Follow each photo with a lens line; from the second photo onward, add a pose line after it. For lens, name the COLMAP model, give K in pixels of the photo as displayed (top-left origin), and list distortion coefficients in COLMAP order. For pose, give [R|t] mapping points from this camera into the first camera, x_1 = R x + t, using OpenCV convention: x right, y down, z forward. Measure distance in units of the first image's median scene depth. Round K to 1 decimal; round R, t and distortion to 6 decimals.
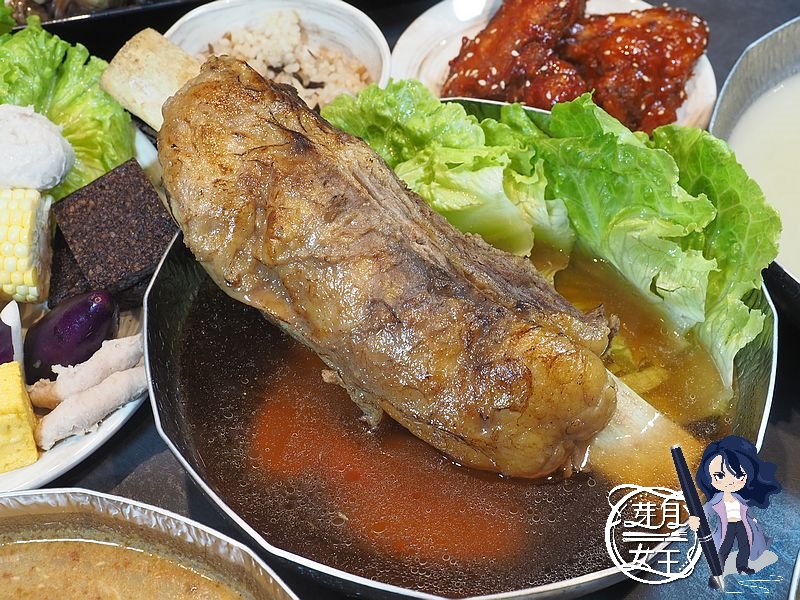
lens RADIAL K [[1064.7, 0, 383.8], [0, 1064.7, 287.3], [0, 0, 1]] dist [0.007022, 0.000000]
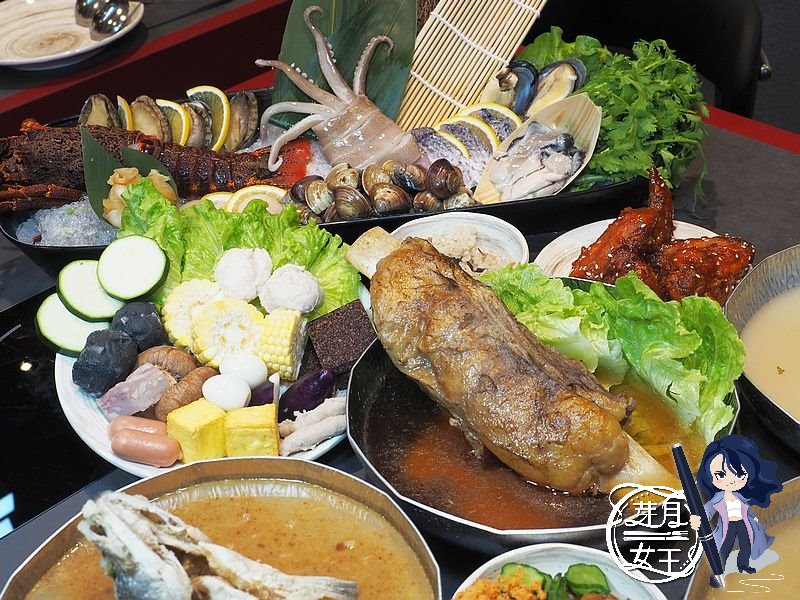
lens RADIAL K [[1064.7, 0, 411.7], [0, 1064.7, 317.4], [0, 0, 1]] dist [0.007022, 0.000000]
pose [[0.973432, 0.062743, -0.220210, 0.223668], [-0.112956, 0.968143, -0.223471, 0.284290], [0.199174, 0.242408, 0.949509, -0.573852]]
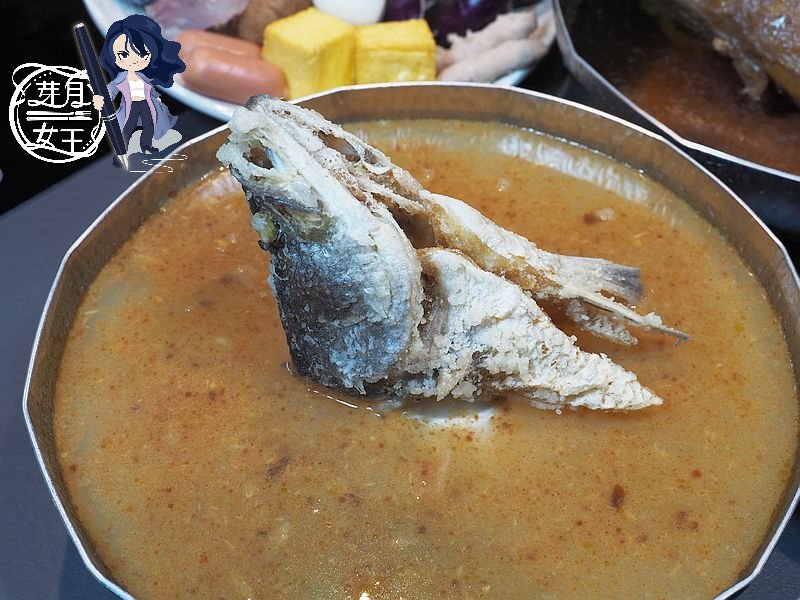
lens RADIAL K [[1064.7, 0, 396.8], [0, 1064.7, 304.0], [0, 0, 1]] dist [0.007022, 0.000000]
pose [[0.985625, 0.120286, -0.118633, -0.201899], [-0.123545, 0.992128, -0.020482, 0.382331], [0.115236, 0.034844, 0.992727, -0.087475]]
